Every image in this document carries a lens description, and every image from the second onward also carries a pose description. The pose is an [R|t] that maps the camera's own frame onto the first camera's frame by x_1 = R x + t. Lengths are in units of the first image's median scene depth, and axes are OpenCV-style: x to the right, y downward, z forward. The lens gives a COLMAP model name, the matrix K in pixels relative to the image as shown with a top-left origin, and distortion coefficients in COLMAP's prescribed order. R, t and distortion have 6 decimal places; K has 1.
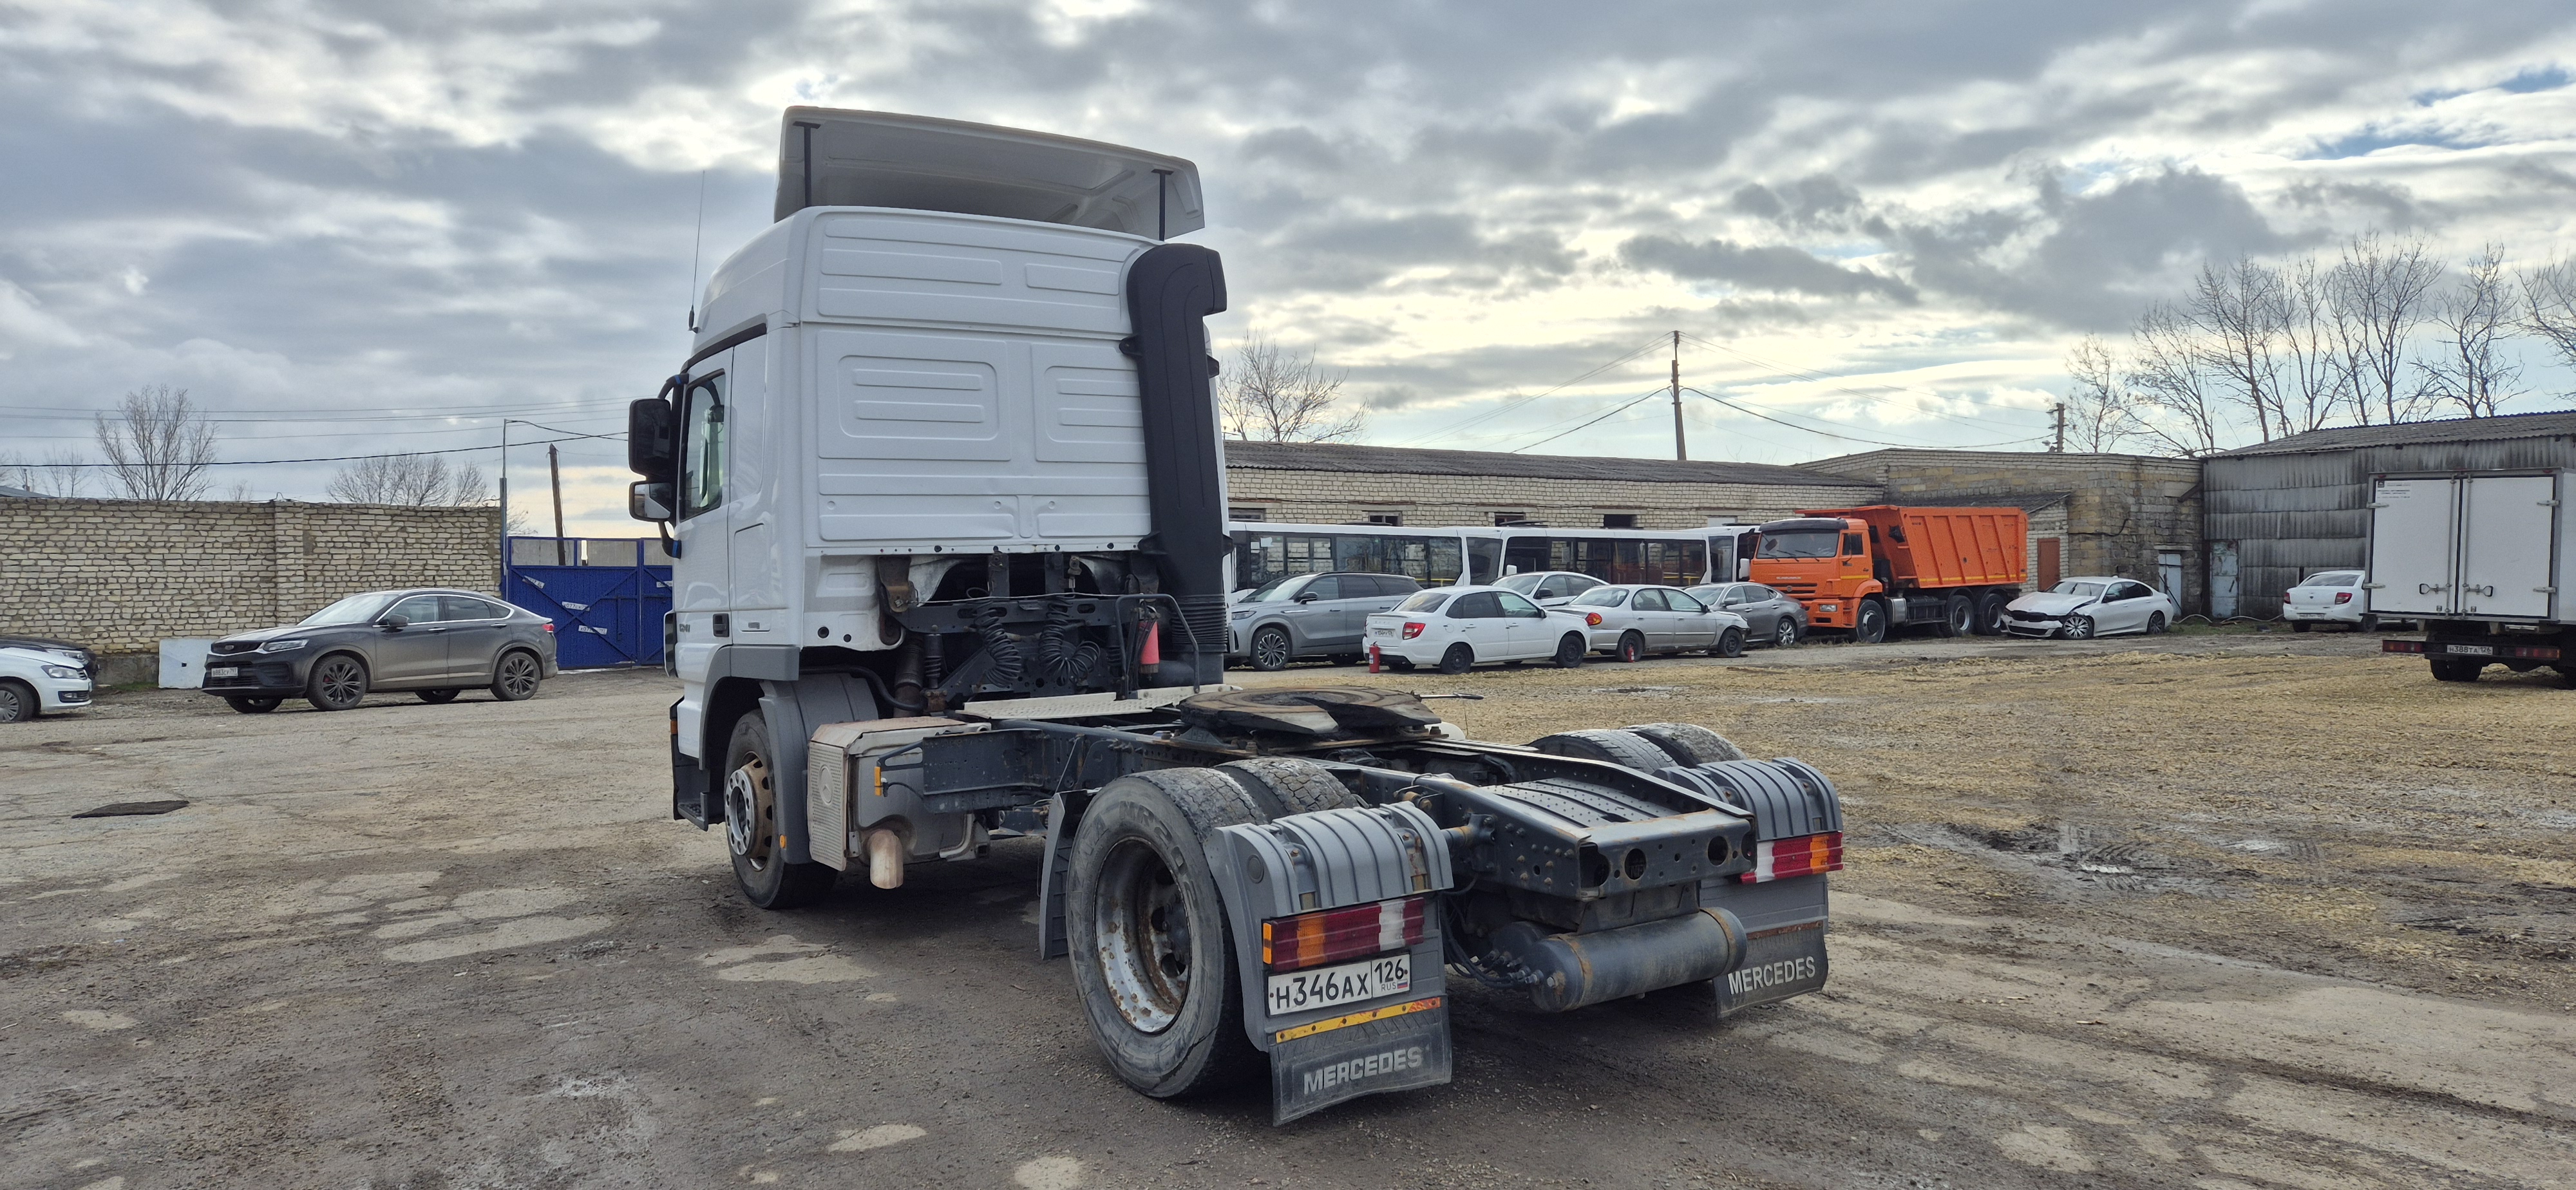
lens RADIAL K [[1811.5, 0, 1285.7], [0, 1811.5, 575.8], [0, 0, 1]] dist [0.052126, 0.001194]
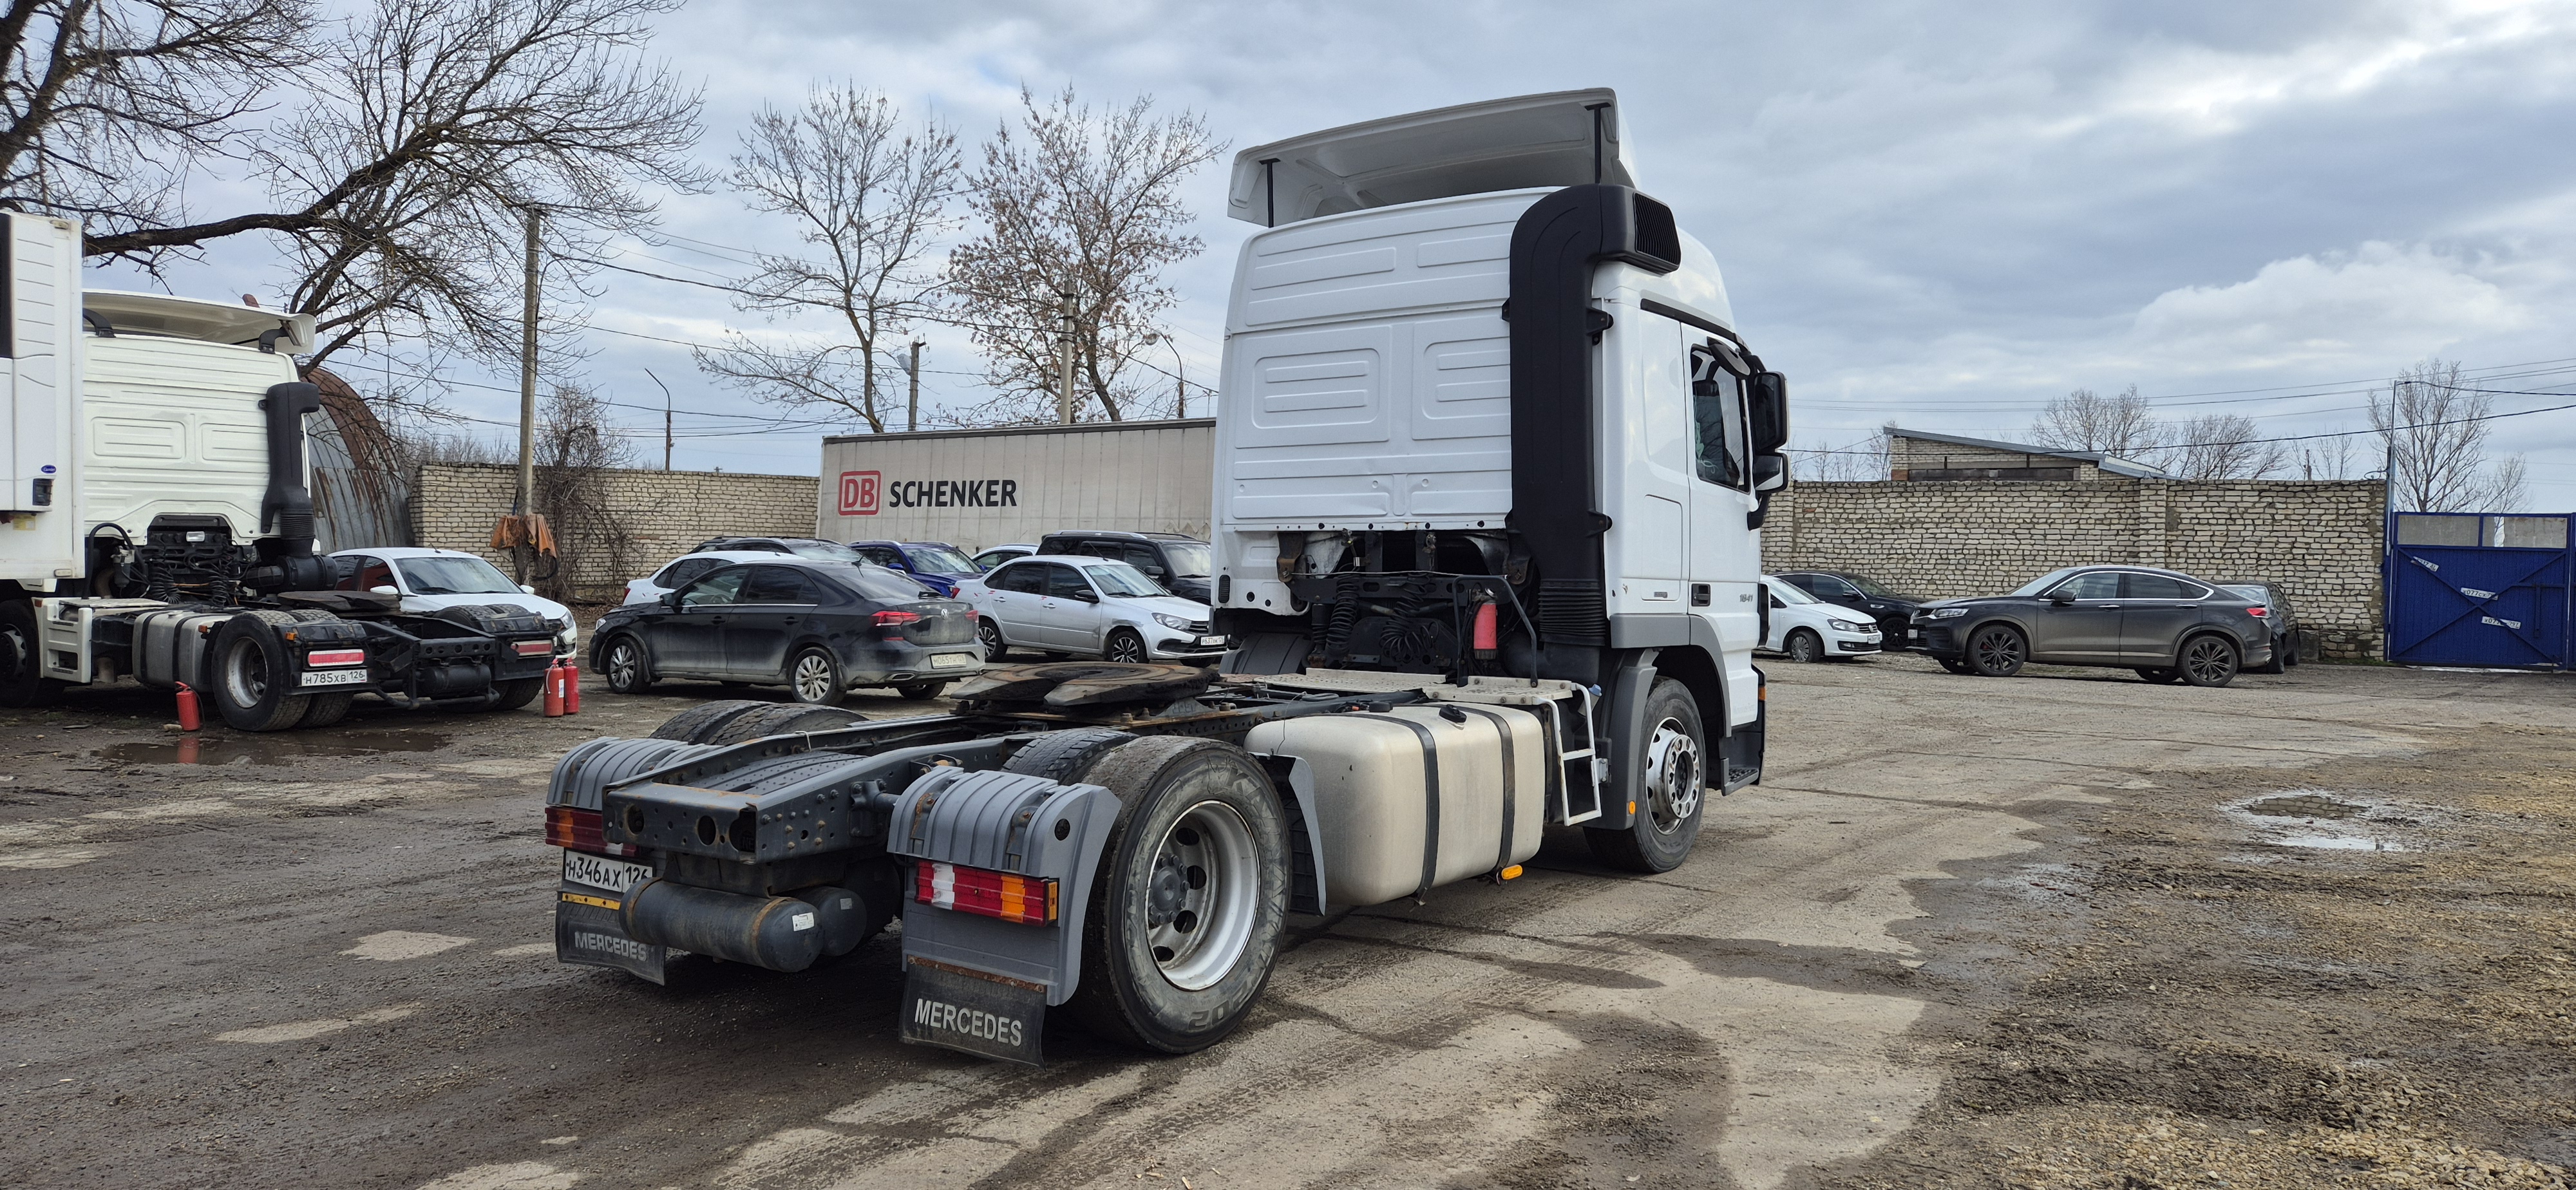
lens RADIAL K [[1811.5, 0, 1284.5], [0, 1811.5, 576.7], [0, 0, 1]] dist [0.052126, 0.001194]
pose [[0.300587, 0.032090, -0.953214, 0.785128], [-0.019040, 0.999437, 0.027642, -0.013052], [0.953564, 0.009840, 0.301028, 0.613615]]
